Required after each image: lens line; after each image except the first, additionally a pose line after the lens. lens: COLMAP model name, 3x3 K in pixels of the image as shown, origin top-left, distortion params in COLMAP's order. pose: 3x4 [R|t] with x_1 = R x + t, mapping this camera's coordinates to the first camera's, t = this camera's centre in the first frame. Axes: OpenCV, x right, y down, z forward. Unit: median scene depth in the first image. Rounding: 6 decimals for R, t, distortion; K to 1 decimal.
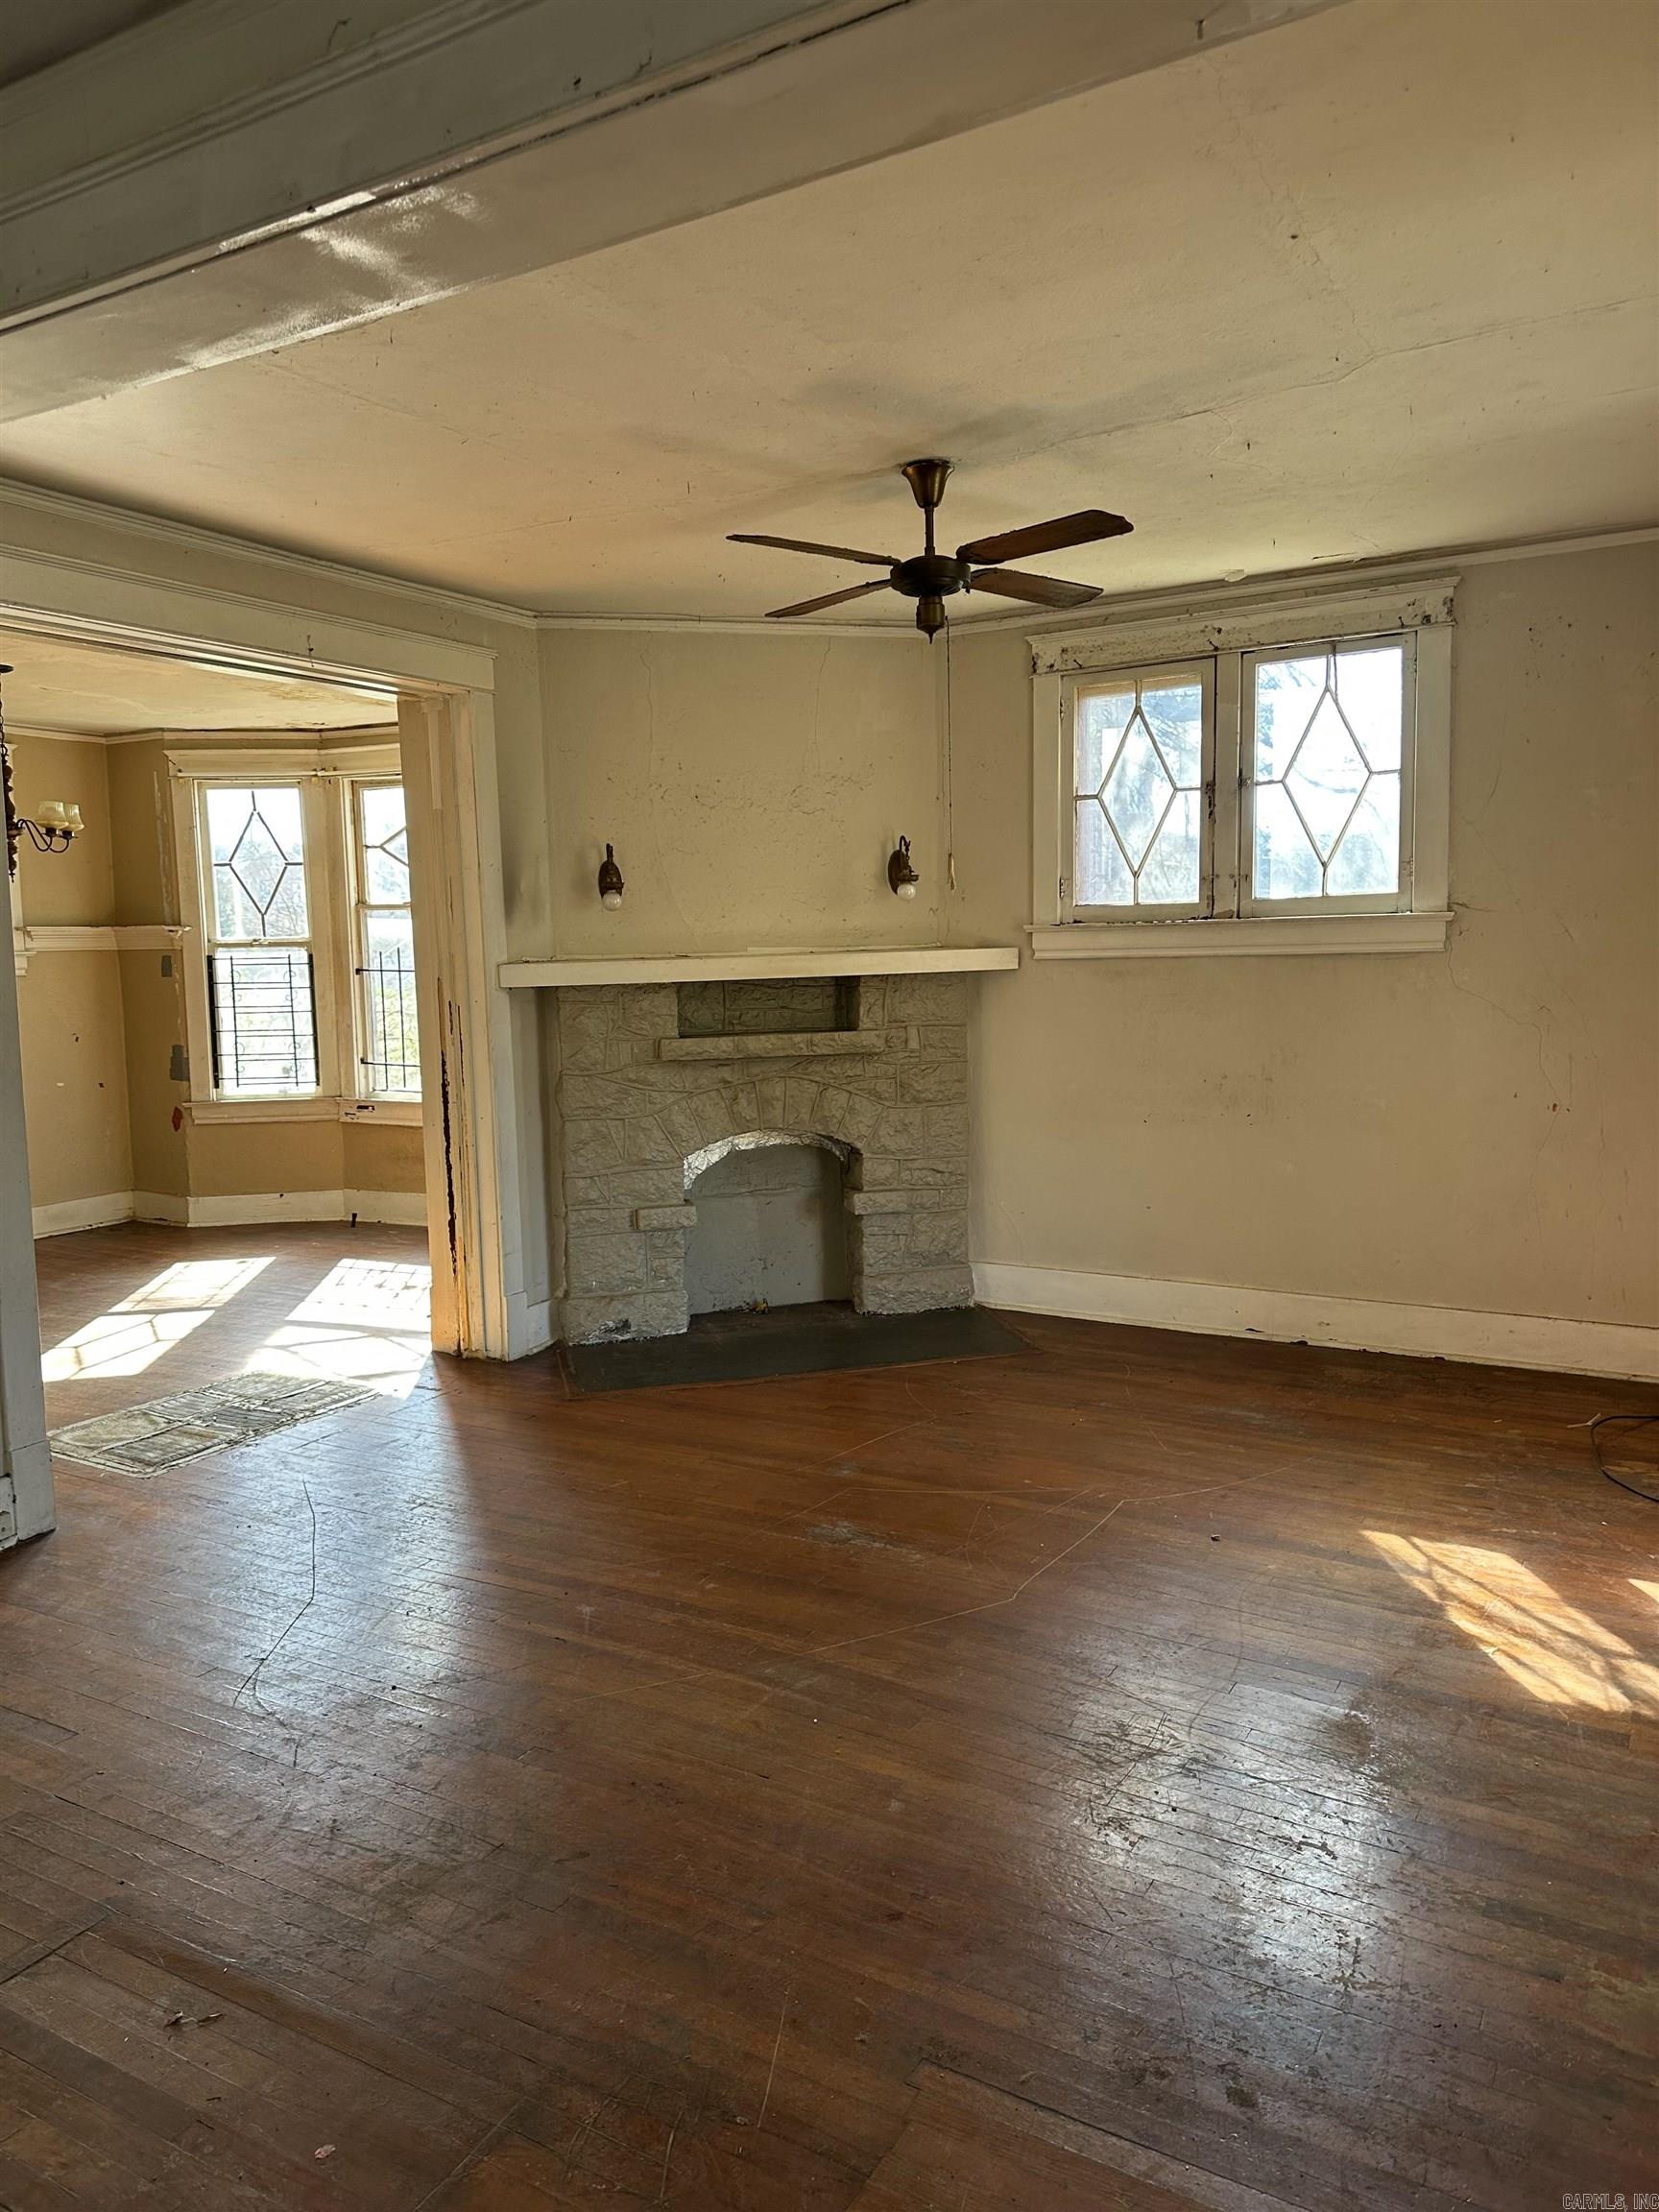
lens RADIAL K [[1564.5, 0, 838.9], [0, 1564.5, 1100.7], [0, 0, 1]] dist [0.060846, -0.076044]
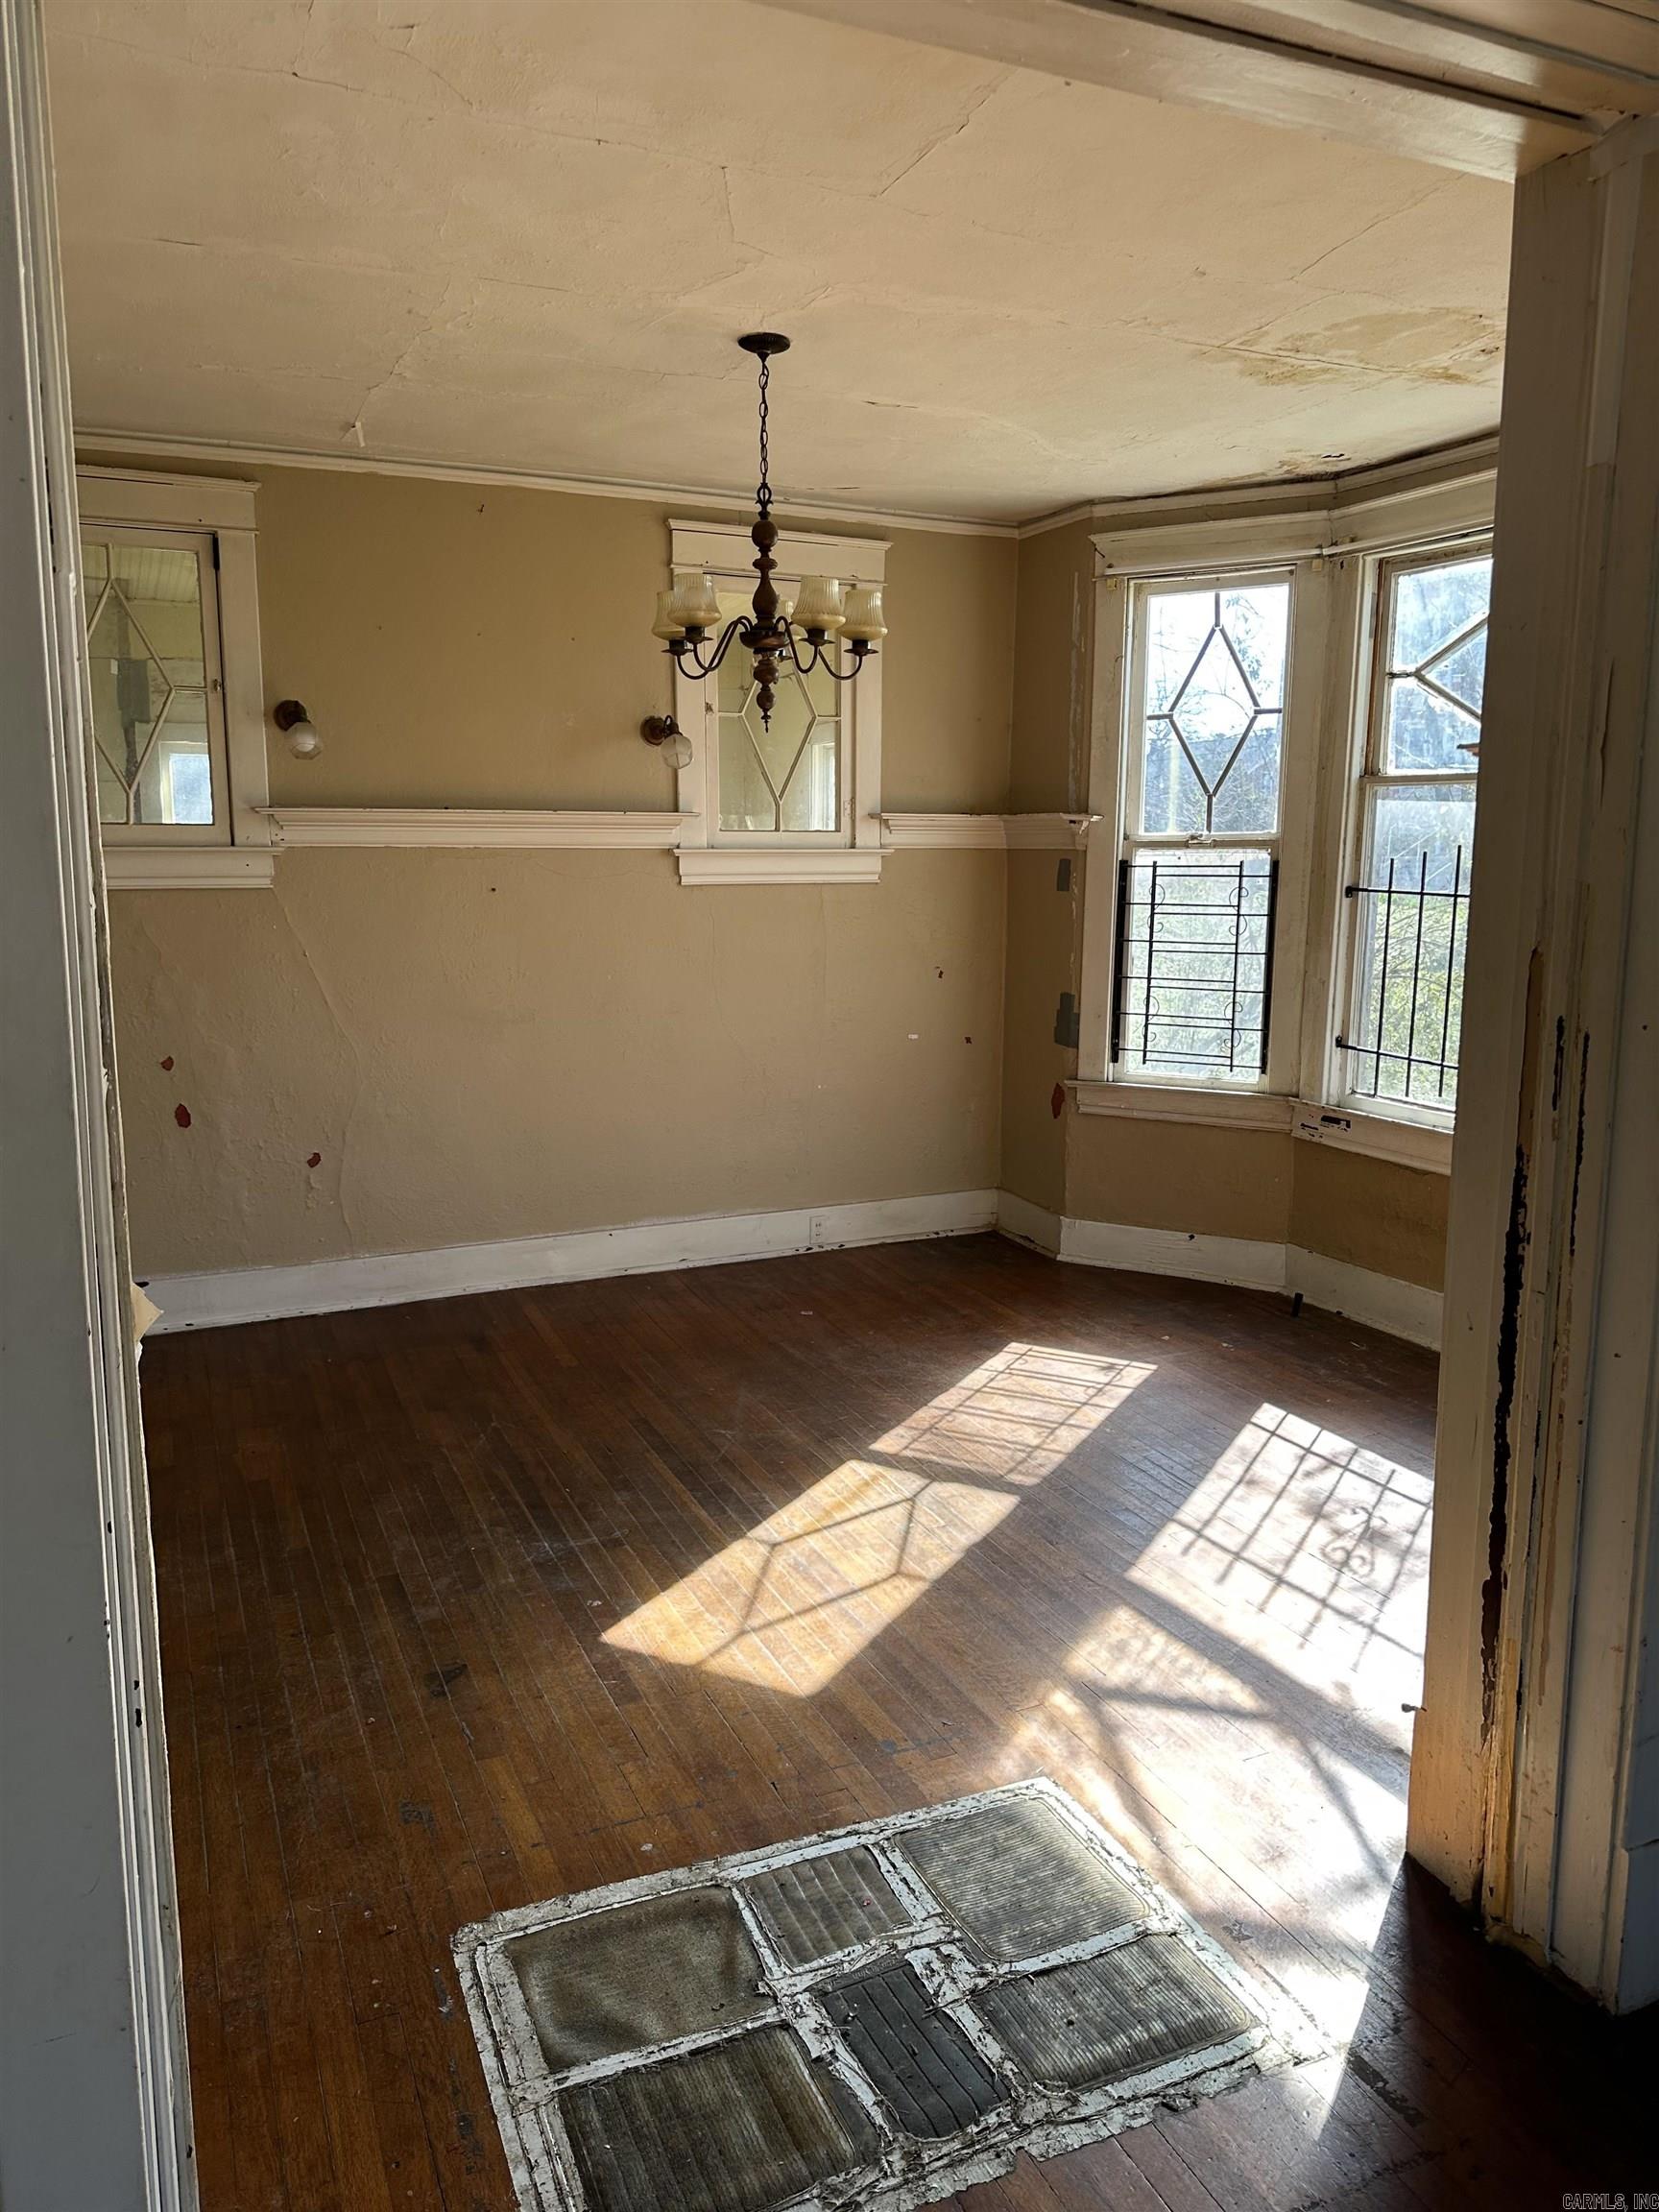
lens RADIAL K [[1564.5, 0, 818.3], [0, 1564.5, 1129.0], [0, 0, 1]] dist [0.060846, -0.076044]
pose [[0.808060, 0.126018, -0.575464, -0.114287], [-0.076862, 0.991055, 0.109097, -0.042771], [0.584065, -0.043925, 0.810518, 0.396566]]
